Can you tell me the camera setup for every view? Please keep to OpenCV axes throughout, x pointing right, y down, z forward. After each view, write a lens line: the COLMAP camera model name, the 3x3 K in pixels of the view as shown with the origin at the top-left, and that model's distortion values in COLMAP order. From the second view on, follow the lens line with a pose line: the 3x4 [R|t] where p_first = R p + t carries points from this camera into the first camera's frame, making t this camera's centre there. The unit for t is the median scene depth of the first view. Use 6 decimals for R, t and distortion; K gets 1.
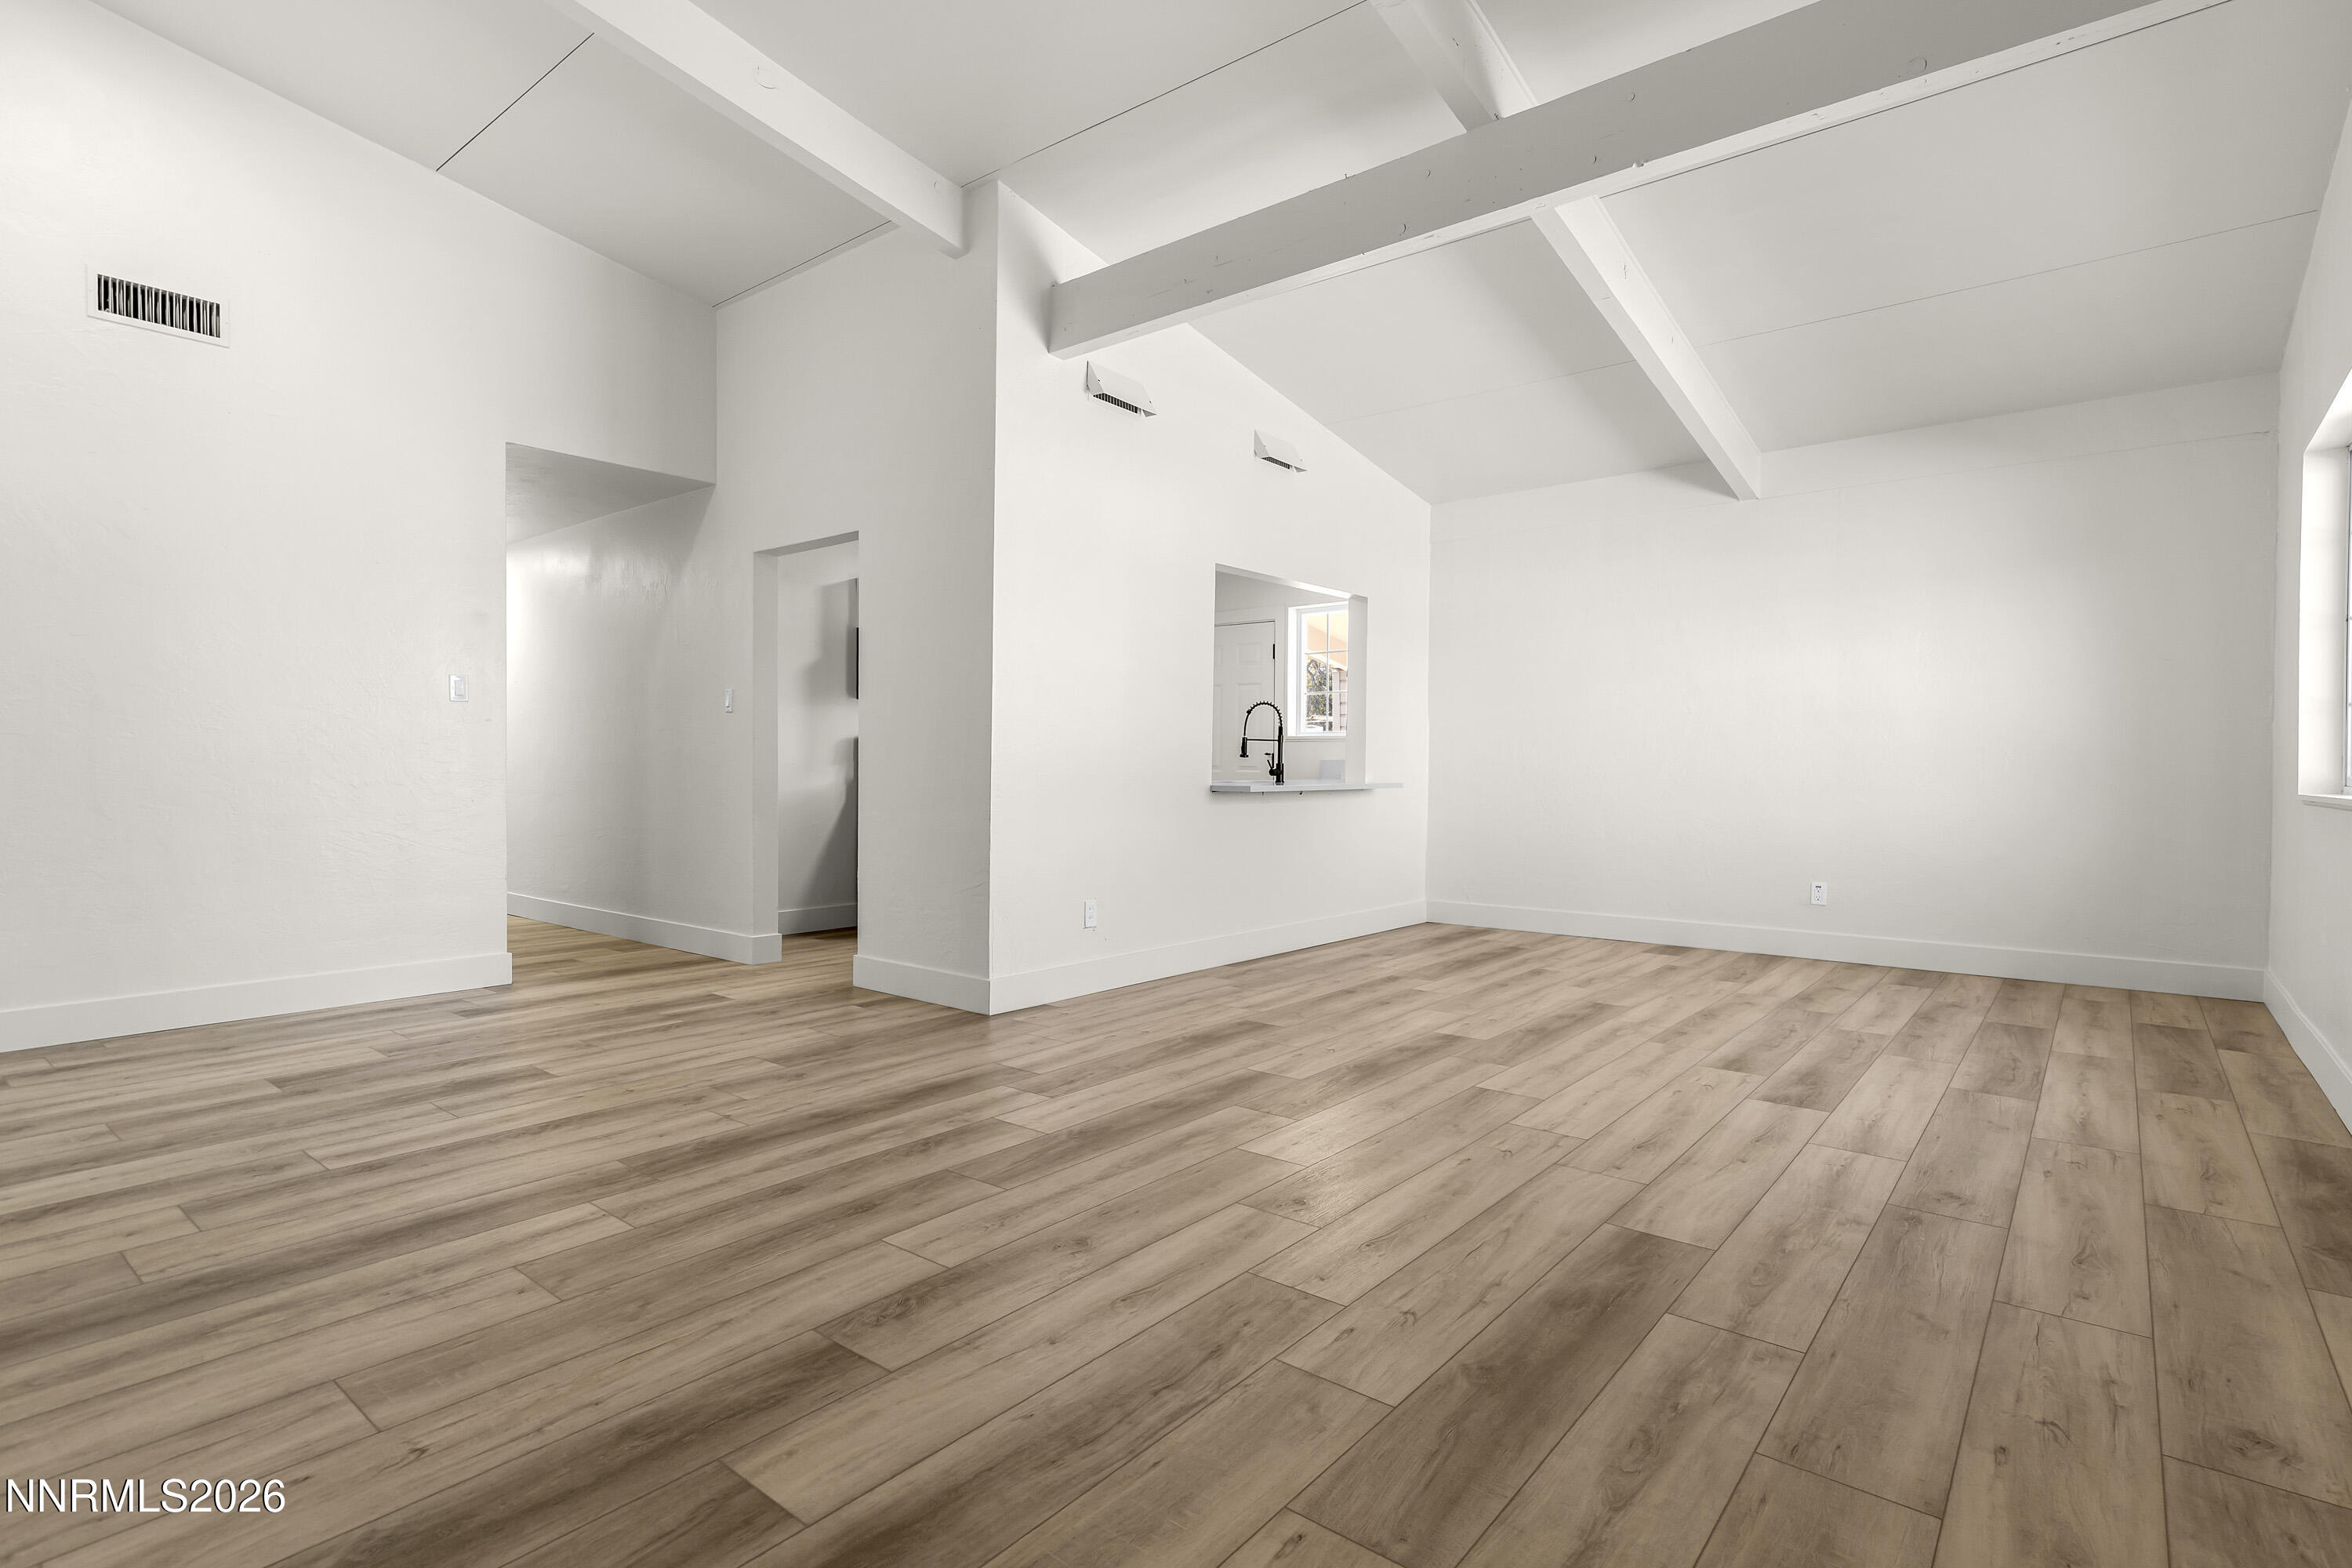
lens RADIAL K [[1134.9, 0, 1185.2], [0, 1134.9, 748.0], [0, 0, 1]] dist [0.001925, 0.000133]
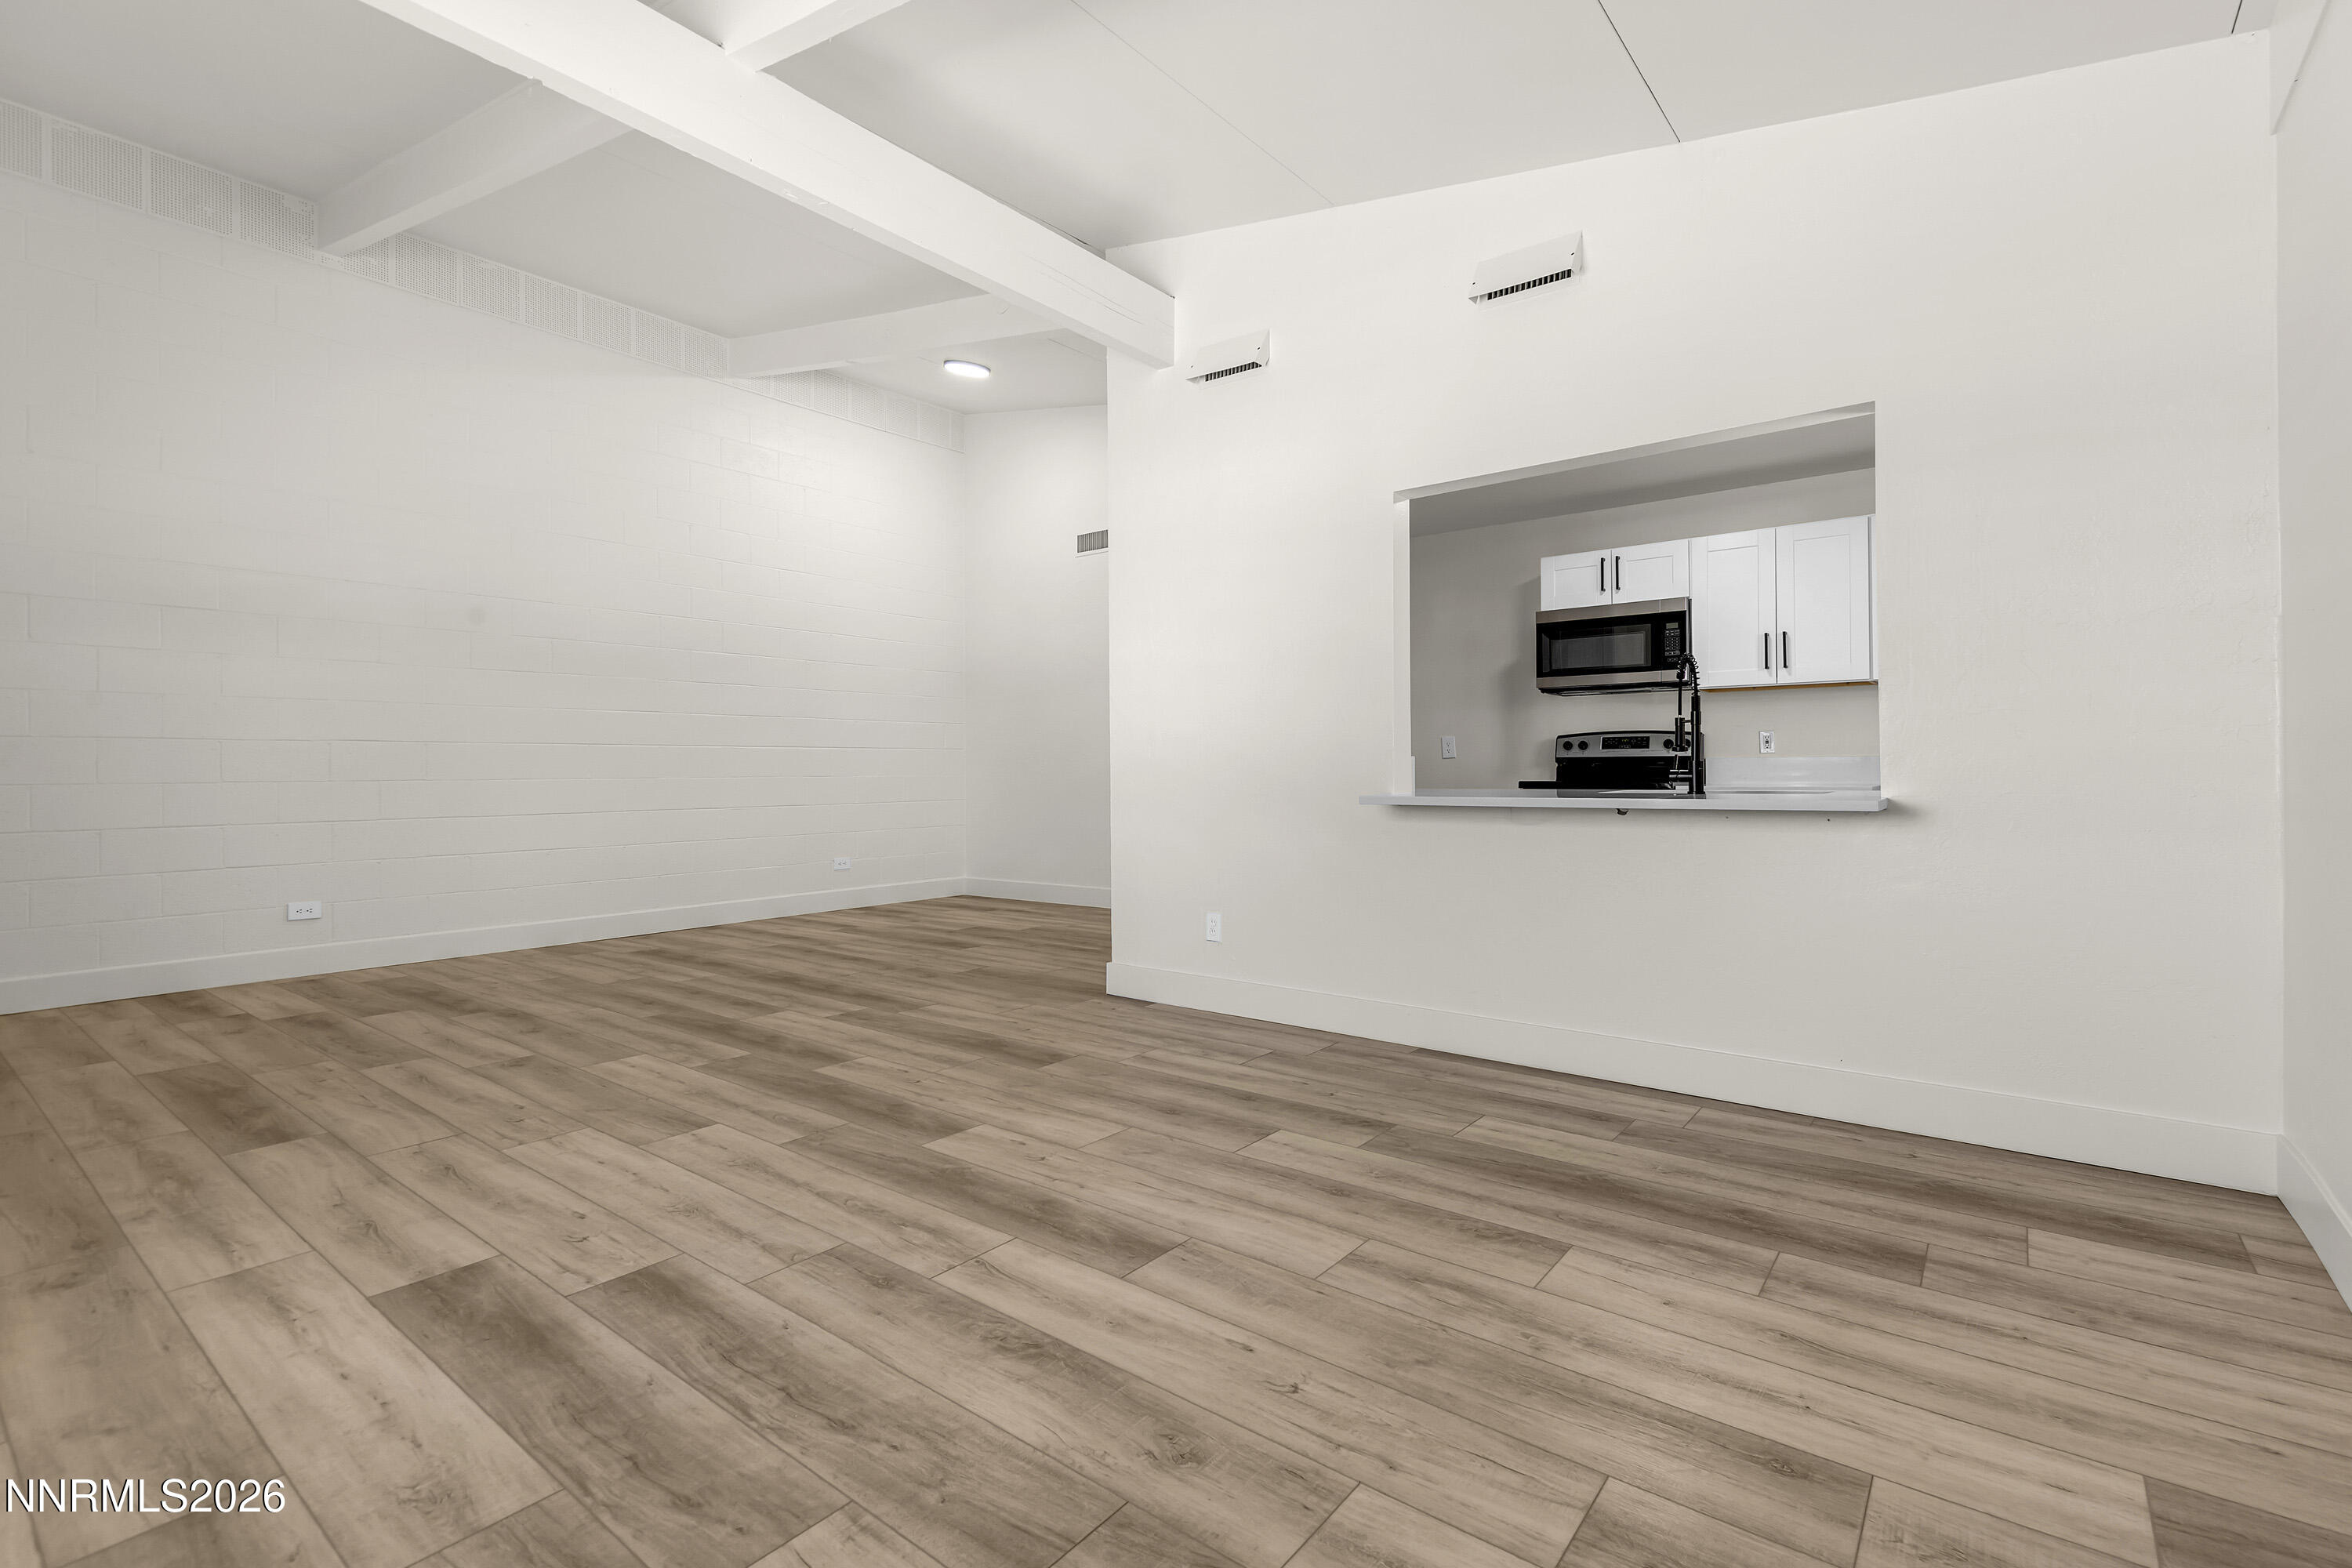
lens RADIAL K [[1049.0, 0, 1211.6], [0, 1049.0, 747.2], [0, 0, 1]] dist [-0.000223, 0.000029]
pose [[0.039241, -0.026439, -0.998880, 1.480306], [0.022087, 0.999429, -0.025585, 0.035168], [0.998986, -0.021058, 0.039802, 1.810087]]
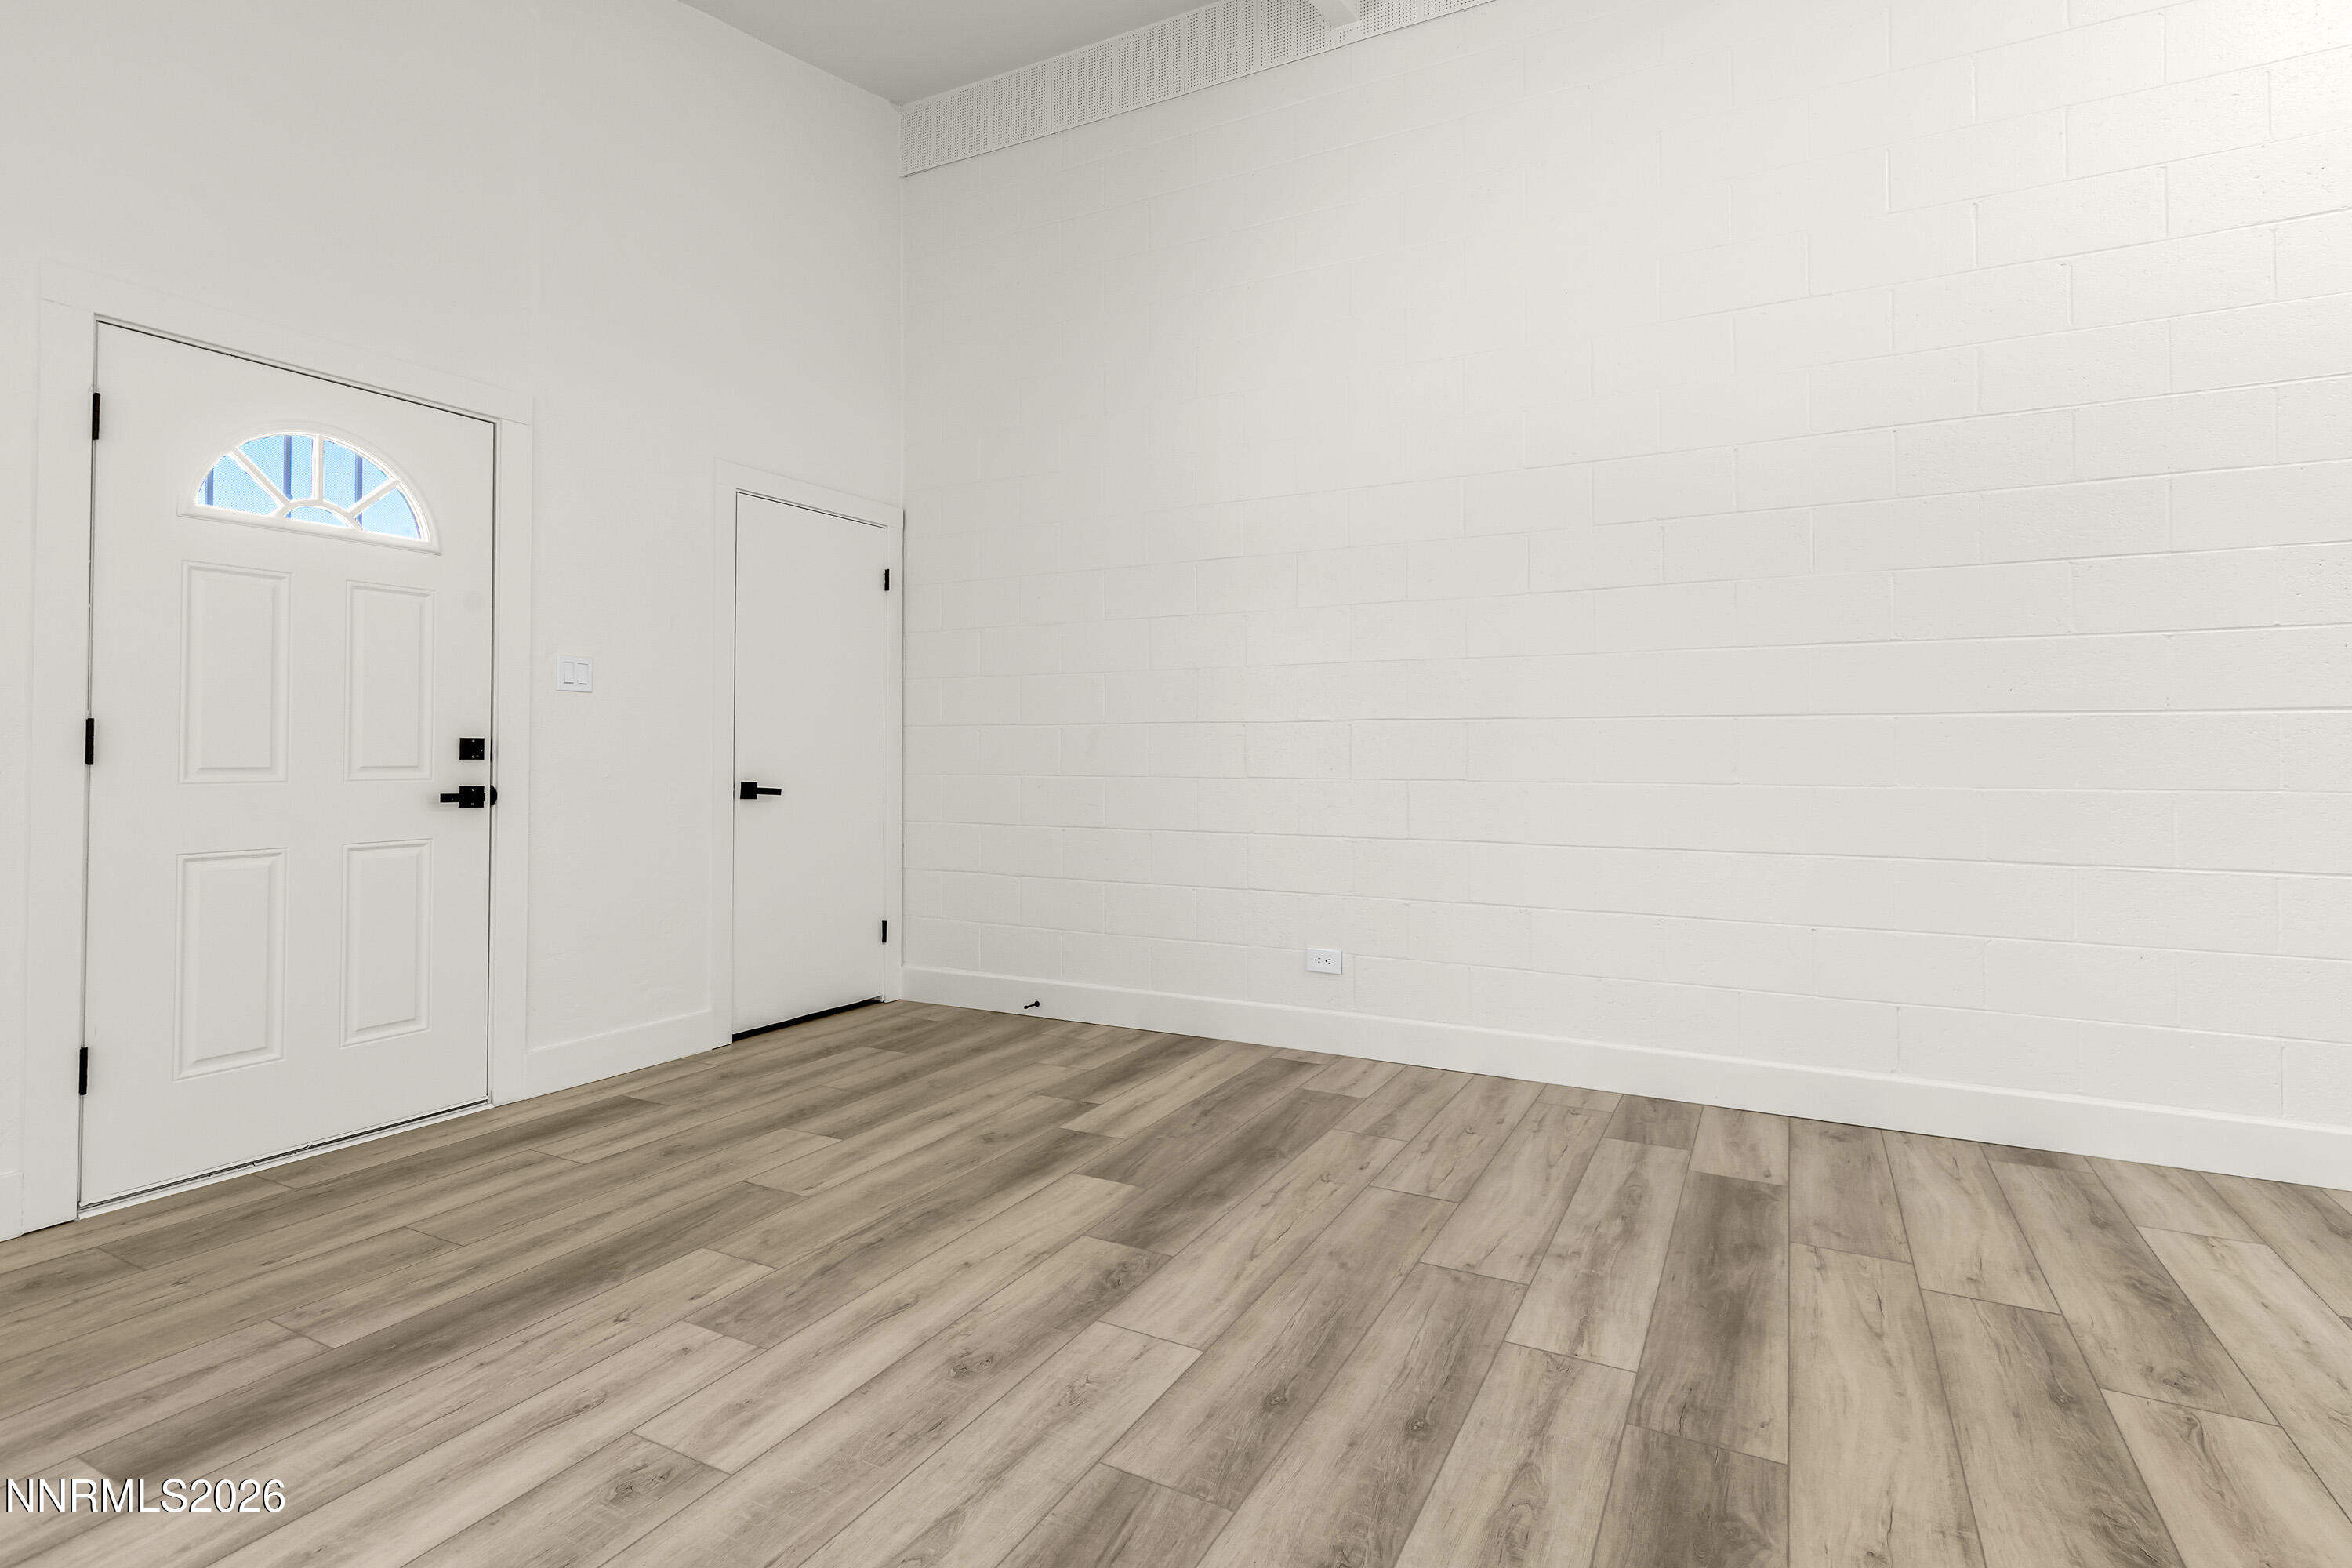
lens RADIAL K [[1134.9, 0, 1185.2], [0, 1134.9, 748.0], [0, 0, 1]] dist [0.001925, 0.000133]
pose [[-0.980069, -0.006364, -0.198557, -0.074333], [-0.002550, 0.999807, -0.019454, -0.000971], [0.198643, -0.018560, -0.979896, 1.634395]]
